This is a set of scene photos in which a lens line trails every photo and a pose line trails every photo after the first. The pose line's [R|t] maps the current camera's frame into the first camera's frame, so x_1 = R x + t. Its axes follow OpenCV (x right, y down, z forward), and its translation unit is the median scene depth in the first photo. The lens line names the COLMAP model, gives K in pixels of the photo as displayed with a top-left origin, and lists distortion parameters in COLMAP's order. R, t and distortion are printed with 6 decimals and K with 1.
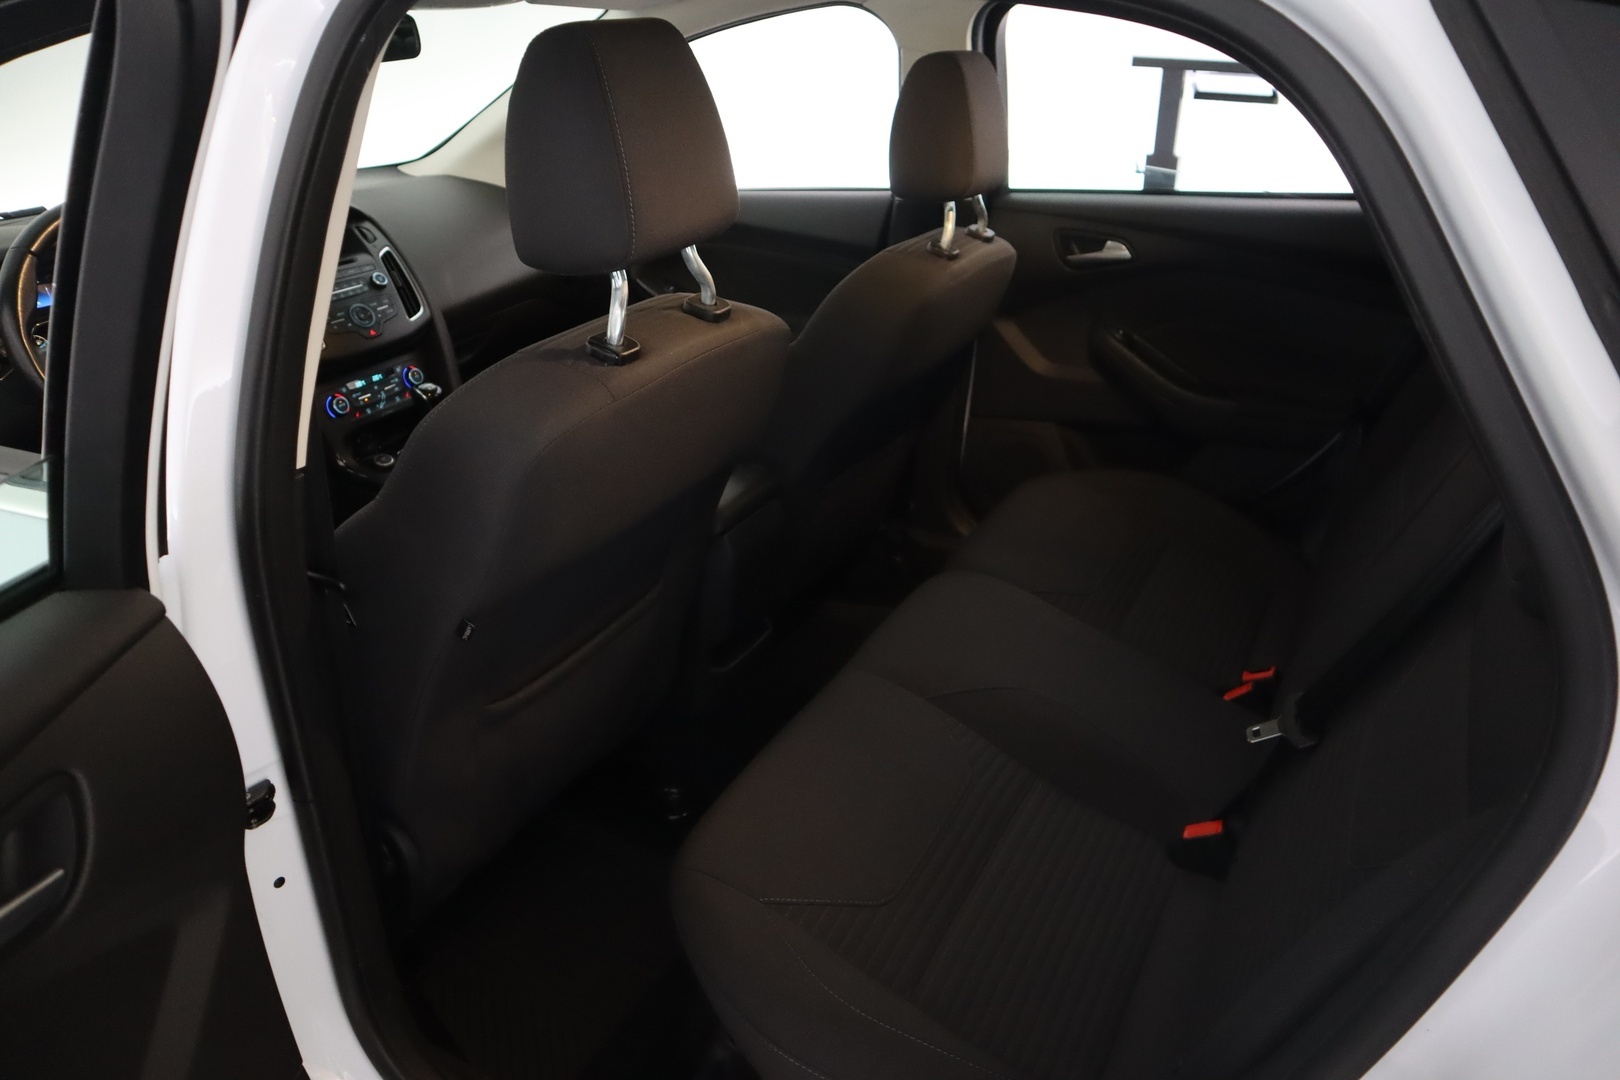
lens RADIAL K [[1162.1, 0, 810.4], [0, 1162.1, 545.0], [0, 0, 1]] dist [-0.115319, 0.061722]
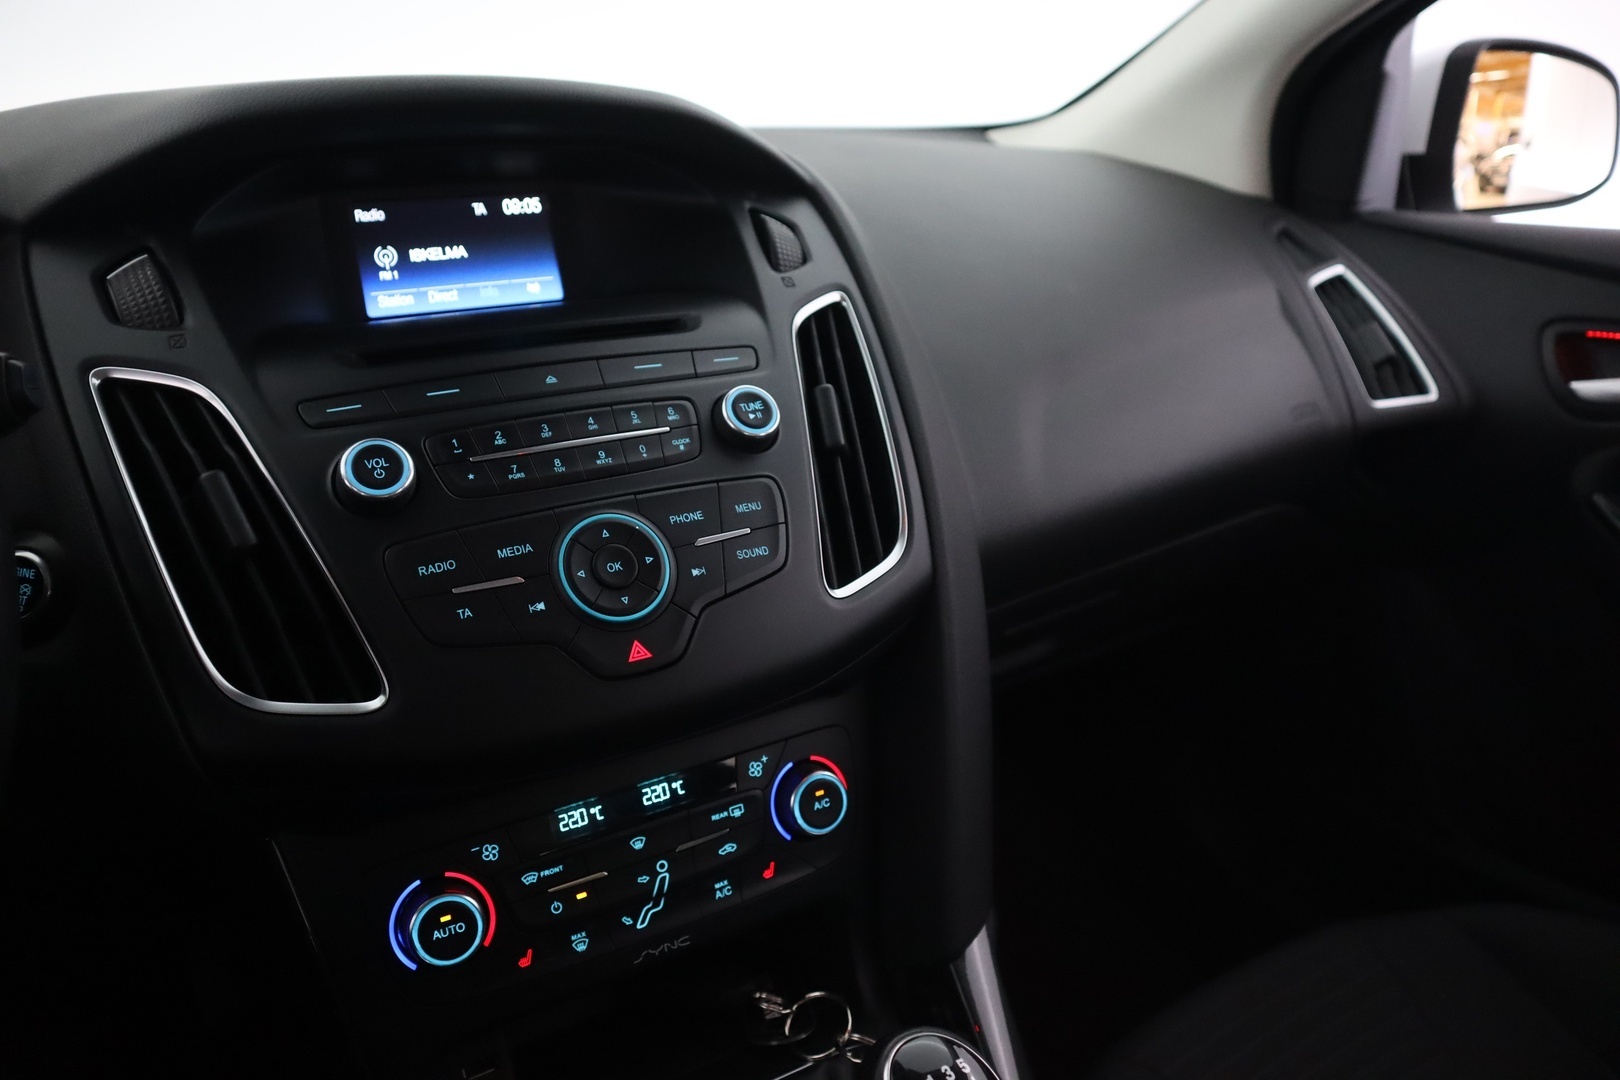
lens RADIAL K [[1162.1, 0, 820.0], [0, 1162.1, 542.6], [0, 0, 1]] dist [-0.115319, 0.061722]
pose [[0.867798, 0.201126, -0.454396, -0.243987], [-0.232481, 0.972507, -0.013535, -0.204662], [0.439181, 0.117384, 0.890697, 0.780122]]
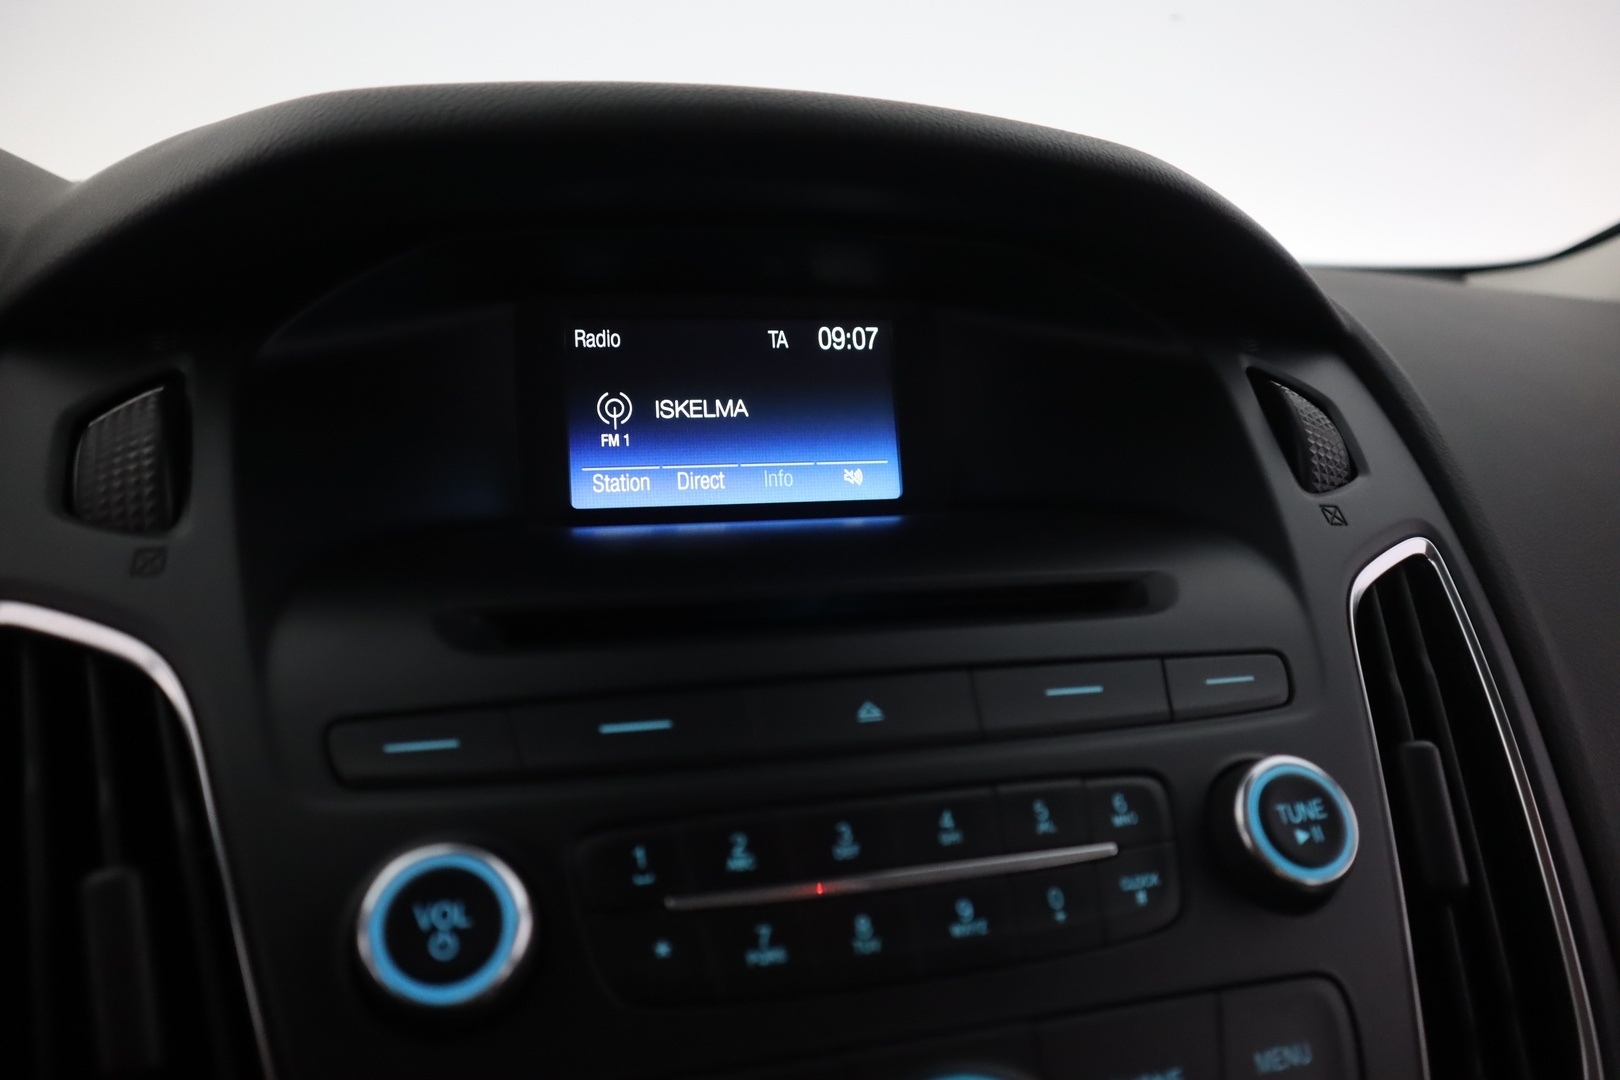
lens RADIAL K [[1162.1, 0, 814.8], [0, 1162.1, 532.8], [0, 0, 1]] dist [-0.115319, 0.061722]
pose [[0.697364, 0.214260, -0.683941, -0.338558], [-0.343890, 0.937277, -0.057016, -0.235597], [0.628827, 0.274961, 0.727306, 0.875135]]
